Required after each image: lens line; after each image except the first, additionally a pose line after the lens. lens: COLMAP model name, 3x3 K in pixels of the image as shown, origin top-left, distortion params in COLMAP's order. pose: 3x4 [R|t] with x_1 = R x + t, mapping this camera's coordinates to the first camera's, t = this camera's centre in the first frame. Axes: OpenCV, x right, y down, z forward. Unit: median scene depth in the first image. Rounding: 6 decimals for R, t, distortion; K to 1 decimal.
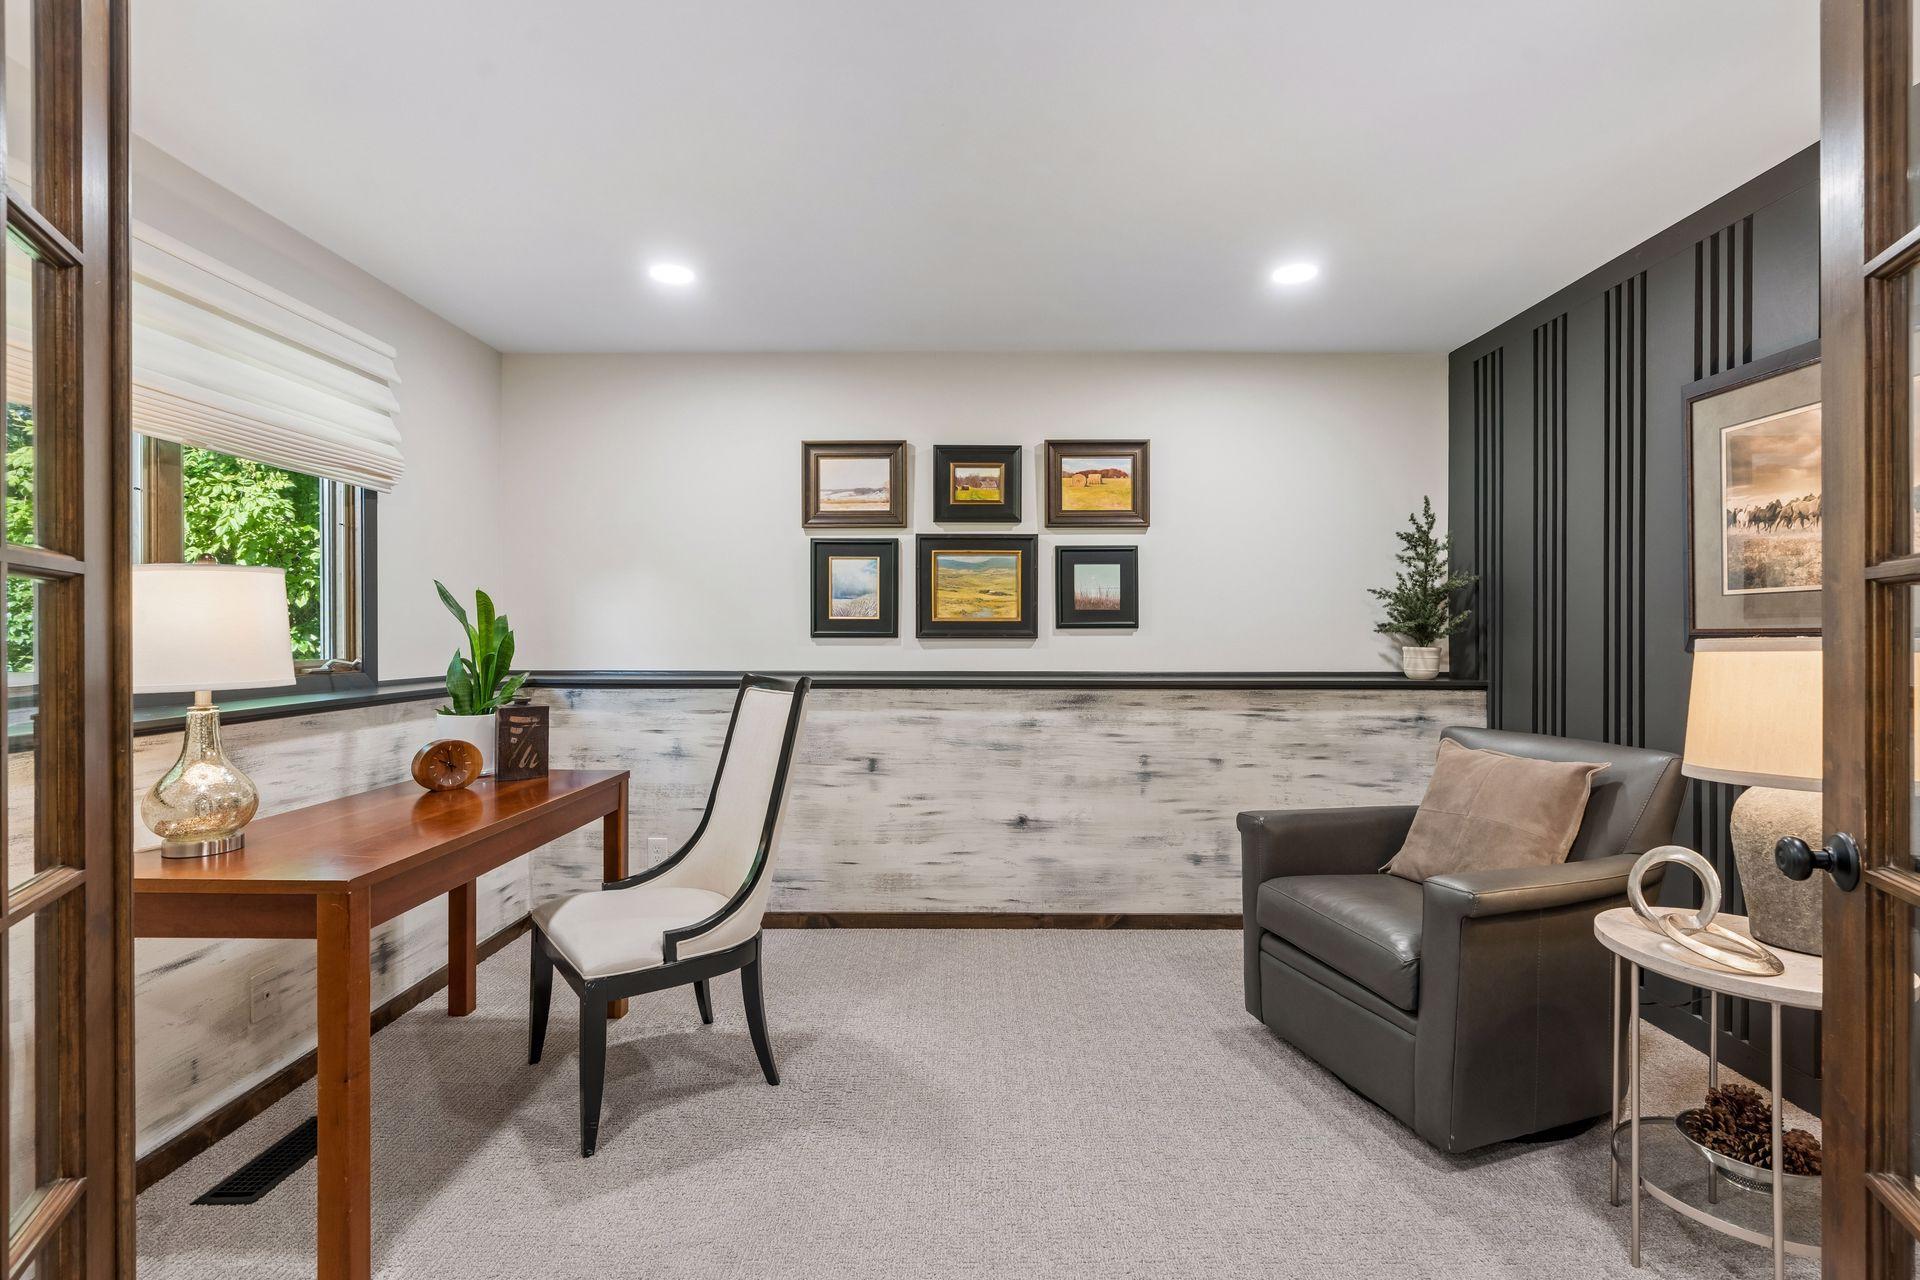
lens RADIAL K [[872.9, 0, 959.7], [0, 872.9, 633.5], [0, 0, 1]] dist [-0.002761, -0.000317]
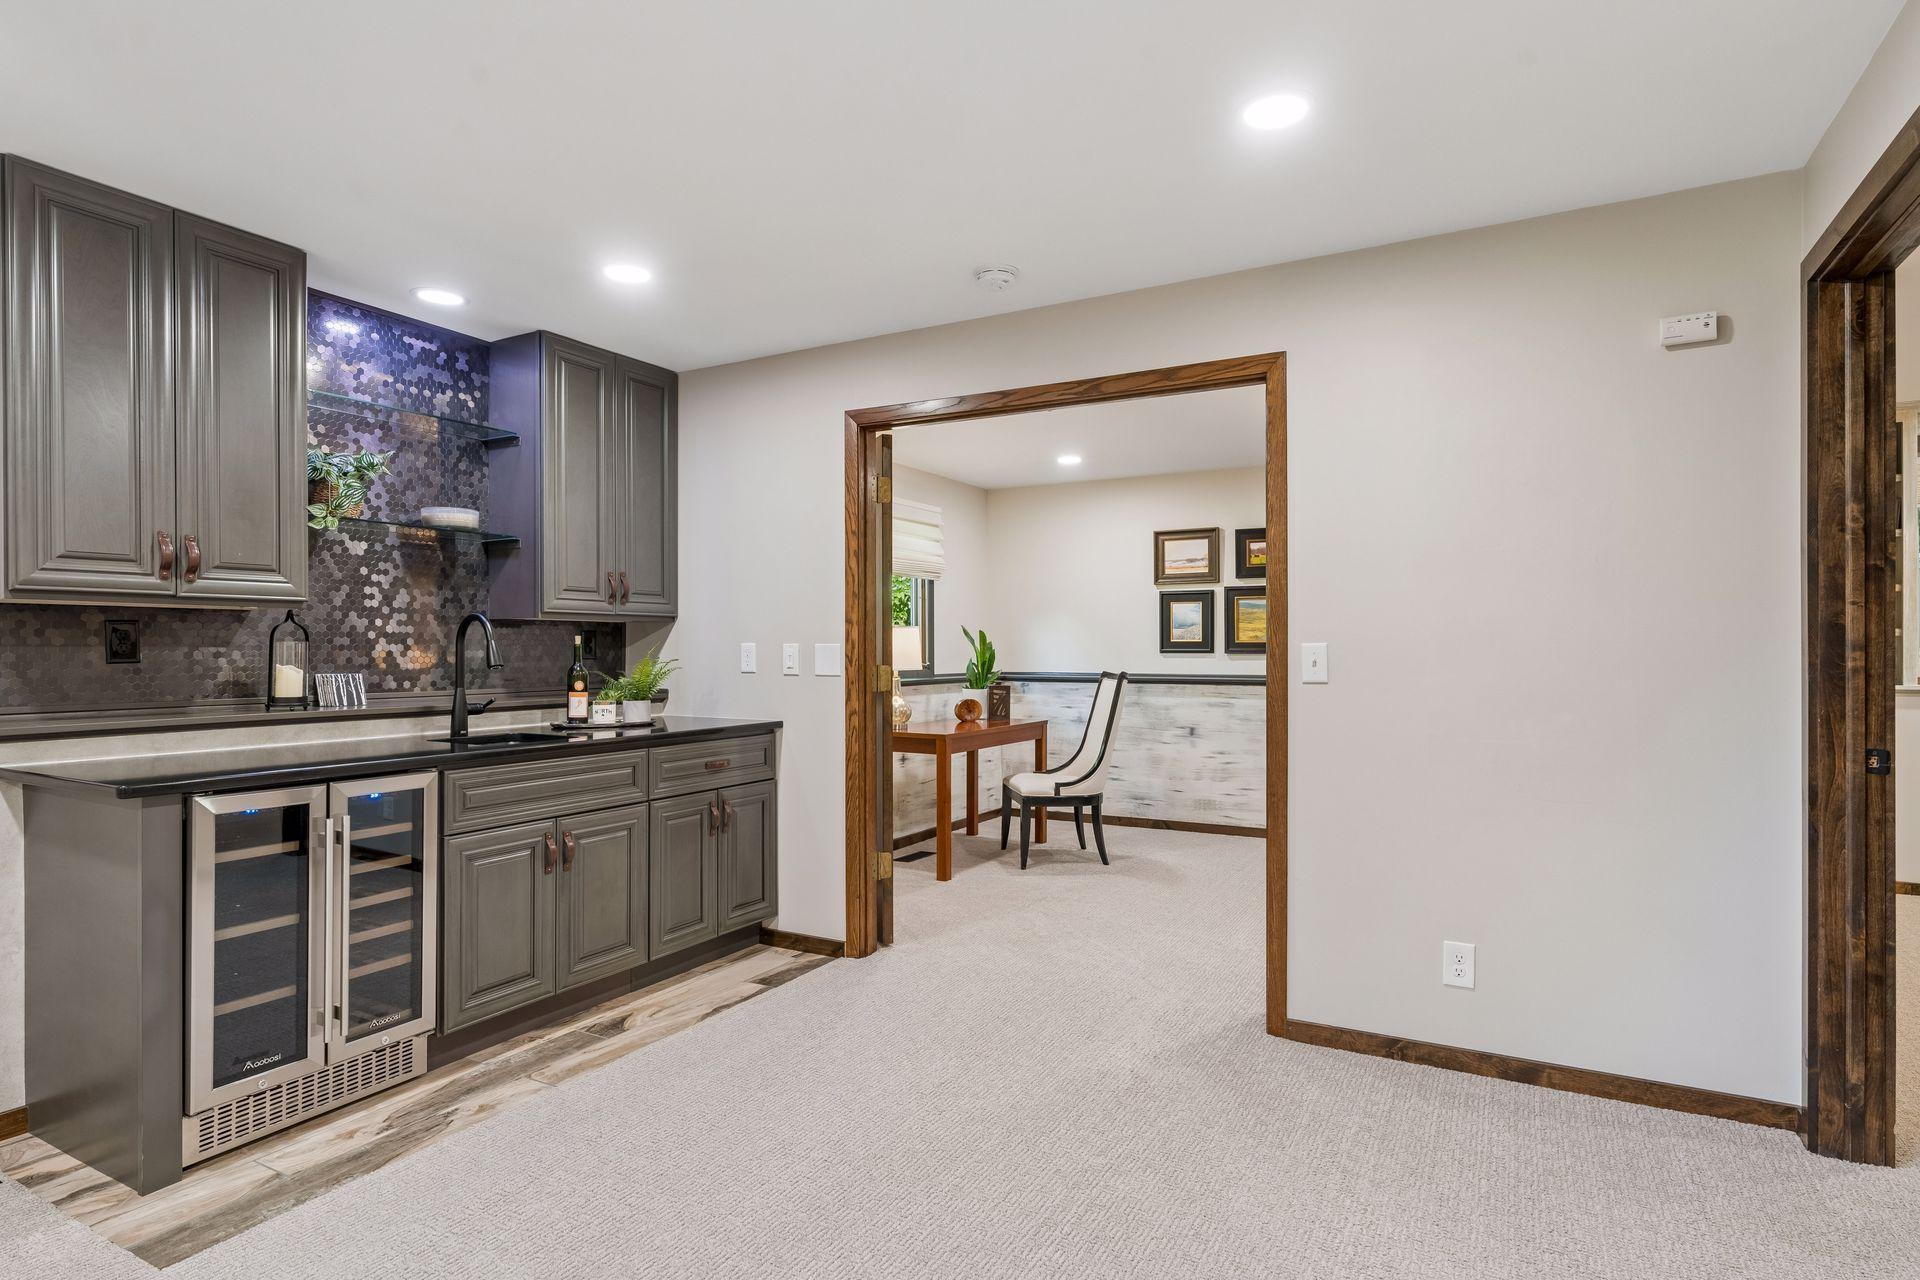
lens RADIAL K [[990.1, 0, 961.4], [0, 990.1, 651.8], [0, 0, 1]] dist [-0.018752, 0.000099]
pose [[0.875590, -0.001617, -0.483053, 0.413028], [0.000972, 0.999998, -0.001586, 0.004885], [0.483054, 0.000919, 0.875590, -0.816994]]
